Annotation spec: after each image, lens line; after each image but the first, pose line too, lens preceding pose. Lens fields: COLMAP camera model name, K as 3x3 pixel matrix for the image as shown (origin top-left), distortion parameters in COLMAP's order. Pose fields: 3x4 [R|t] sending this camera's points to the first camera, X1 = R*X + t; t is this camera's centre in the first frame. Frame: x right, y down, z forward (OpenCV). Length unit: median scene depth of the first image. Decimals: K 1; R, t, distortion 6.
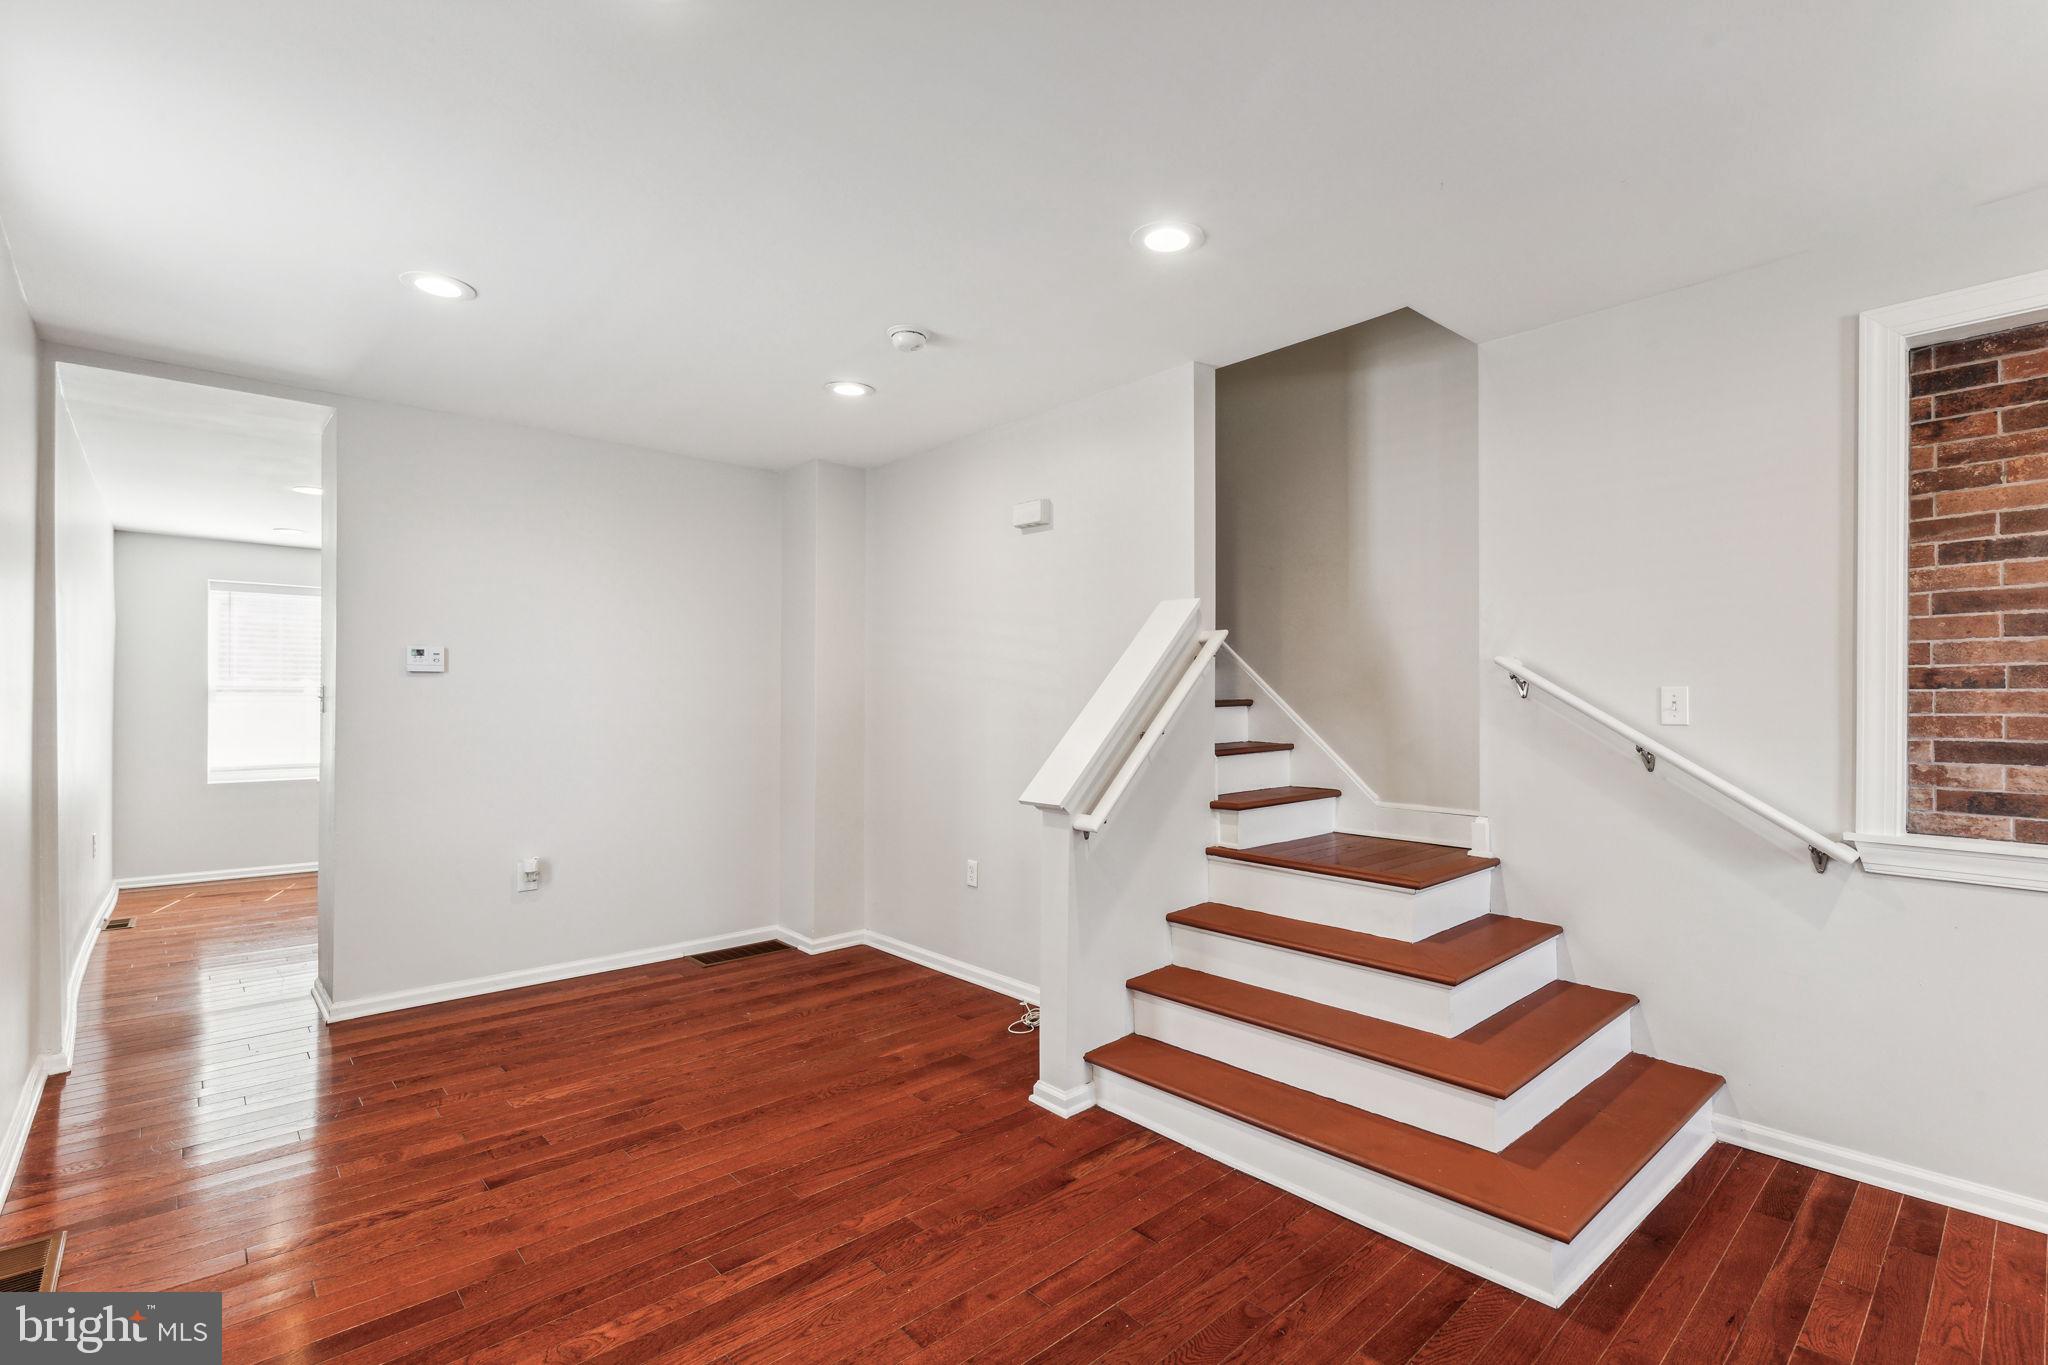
lens RADIAL K [[947.5, 0, 1038.3], [0, 947.5, 691.7], [0, 0, 1]] dist [0.009004, -0.003283]
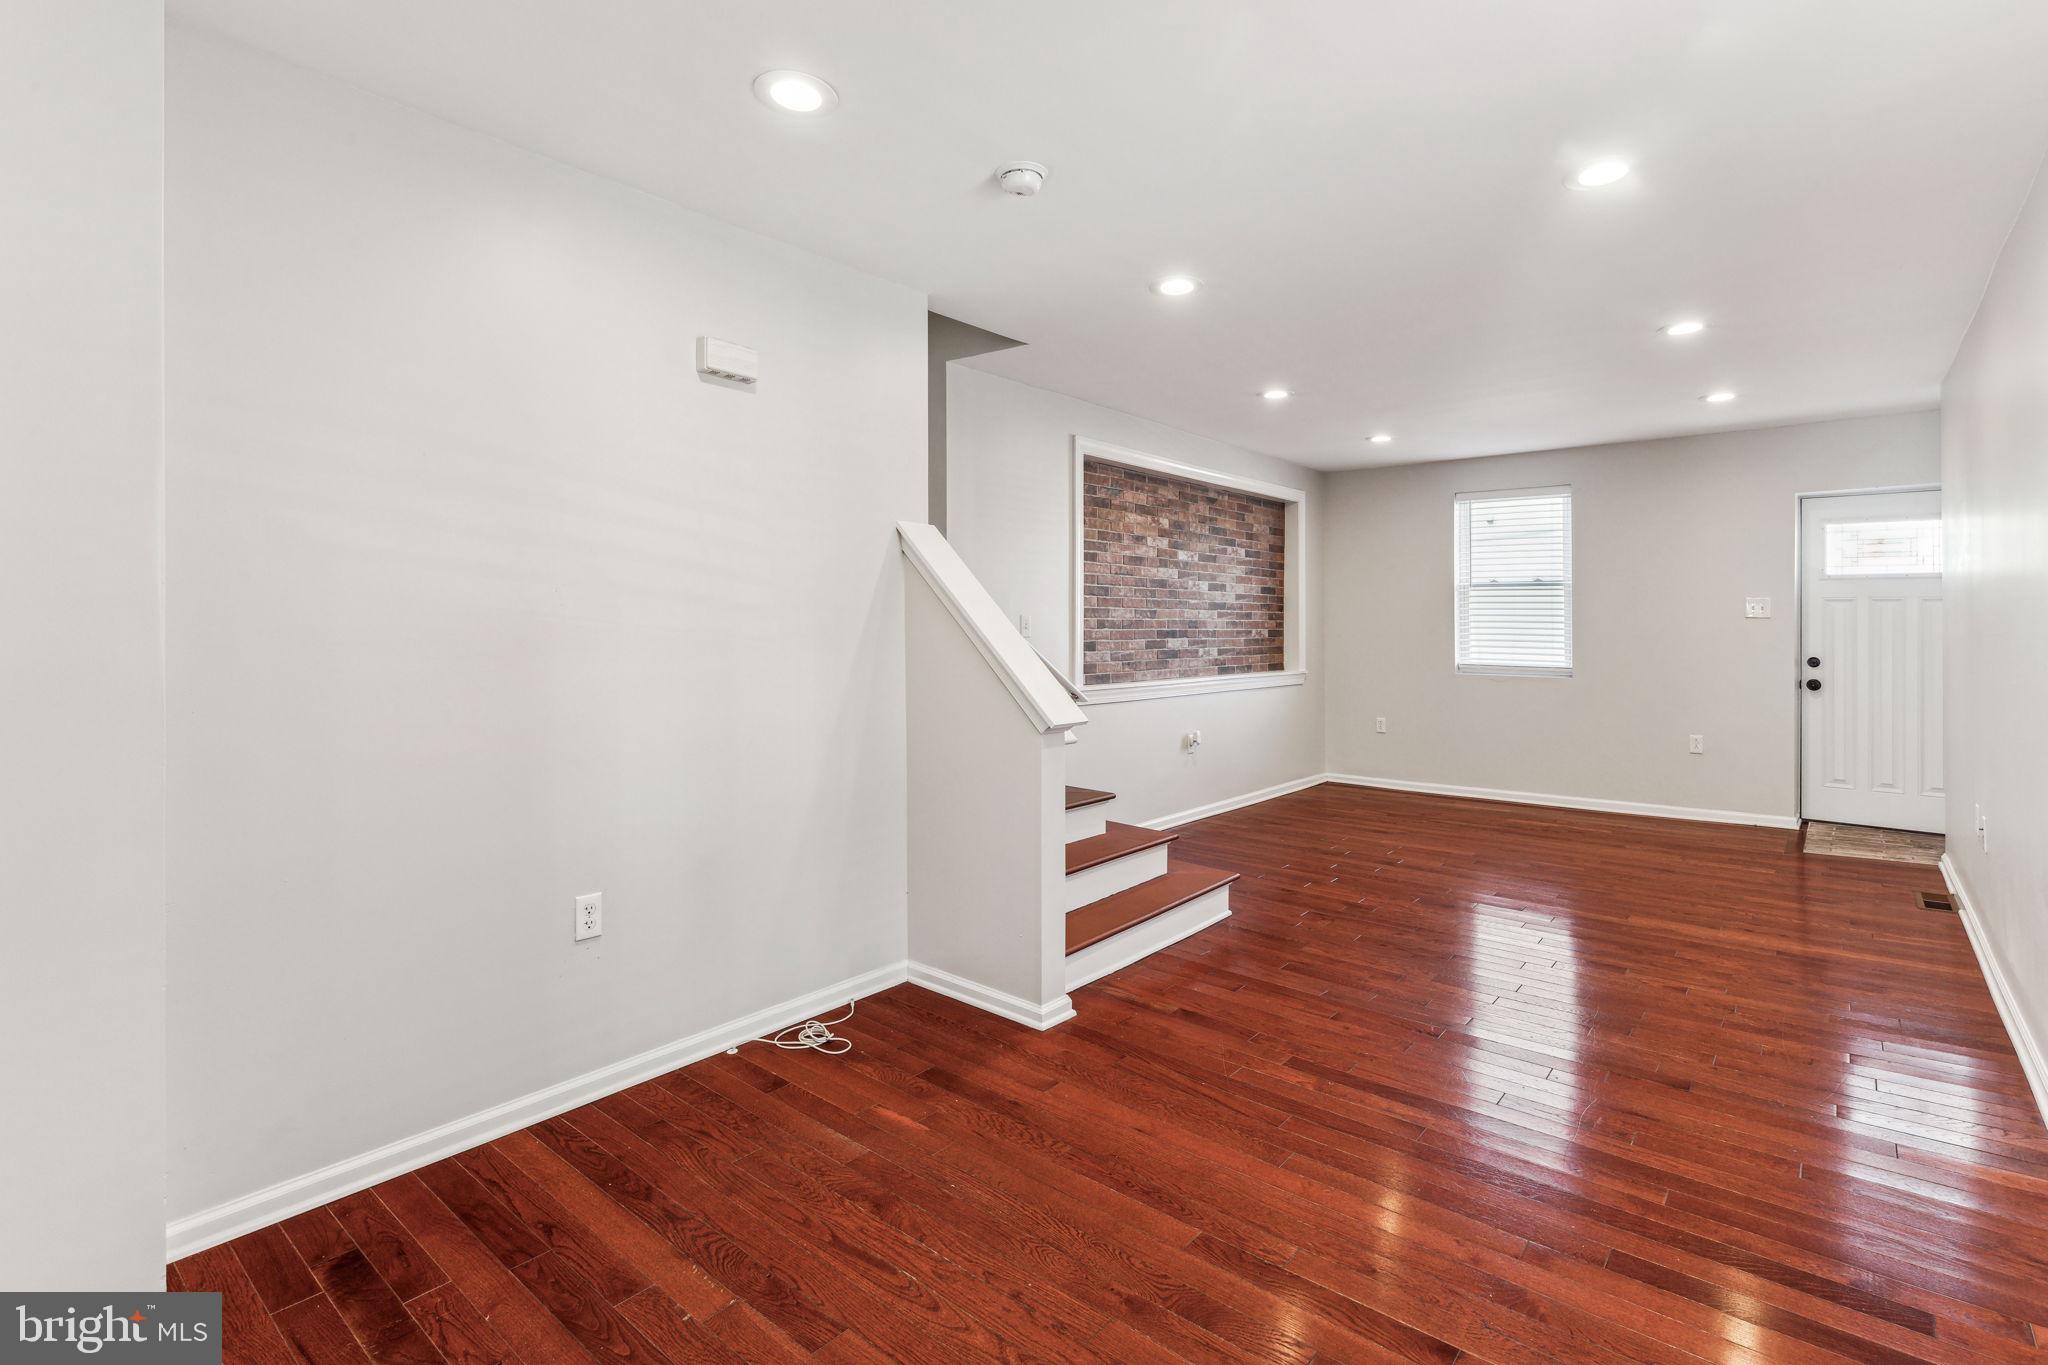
lens RADIAL K [[975.6, 0, 1032.2], [0, 975.6, 602.8], [0, 0, 1]] dist [-0.003656, 0.001543]
pose [[-0.140918, 0.019868, 0.989822, -1.152538], [-0.010161, 0.999717, -0.021513, 0.011314], [-0.989969, -0.013089, -0.140677, 1.317204]]
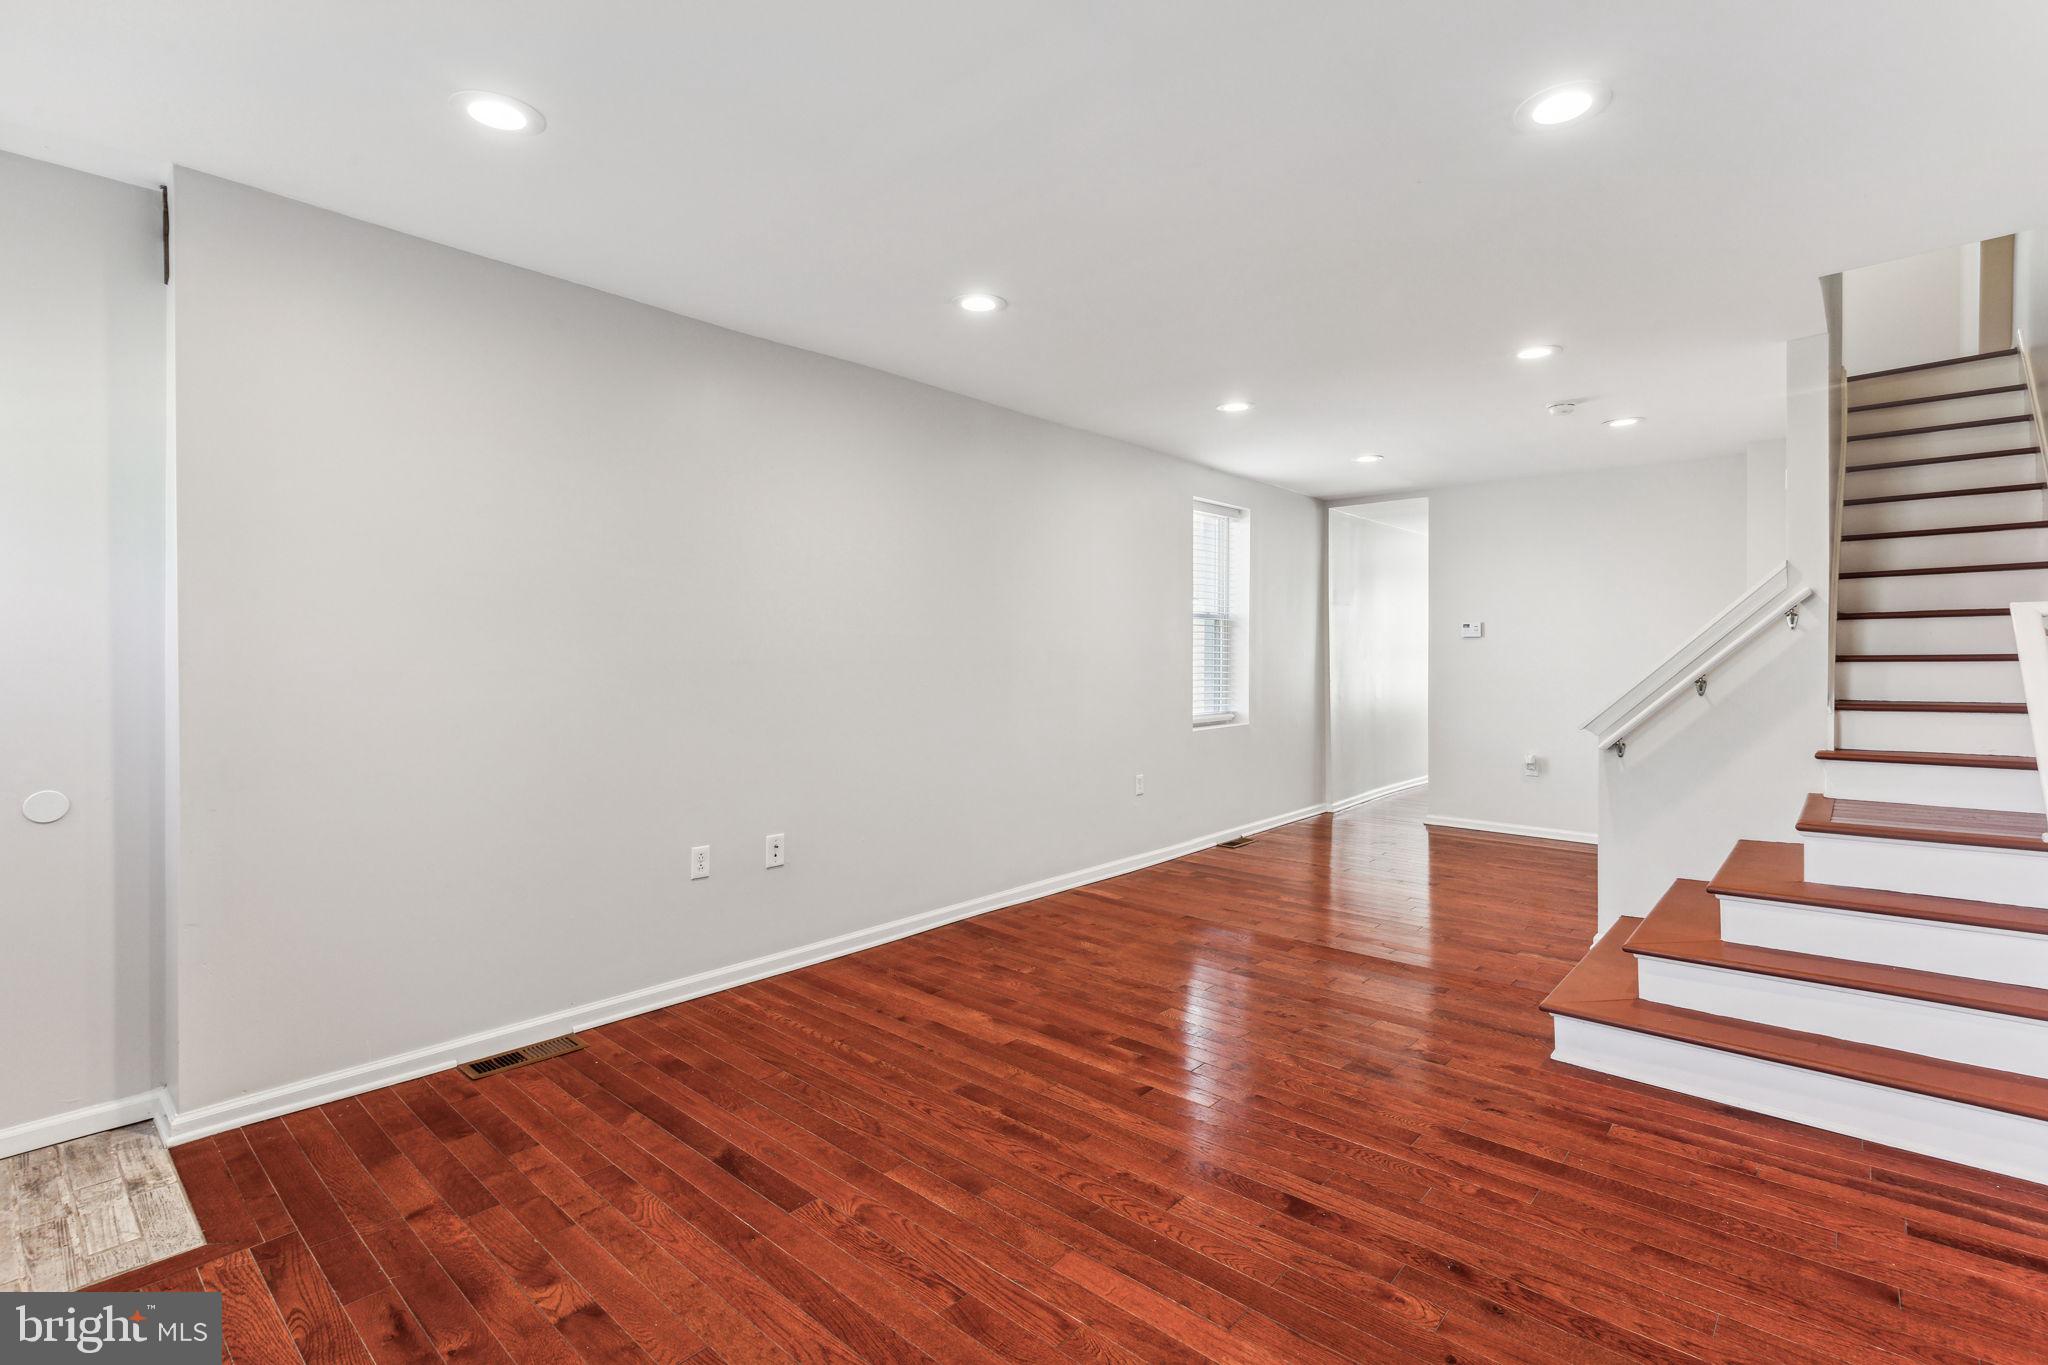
lens RADIAL K [[947.5, 0, 1036.6], [0, 947.5, 650.7], [0, 0, 1]] dist [0.009004, -0.003283]
pose [[0.115213, -0.003350, -0.993335, 1.465038], [0.008699, 0.999959, -0.002364, 0.001579], [0.993303, -0.008368, 0.115237, 0.021274]]
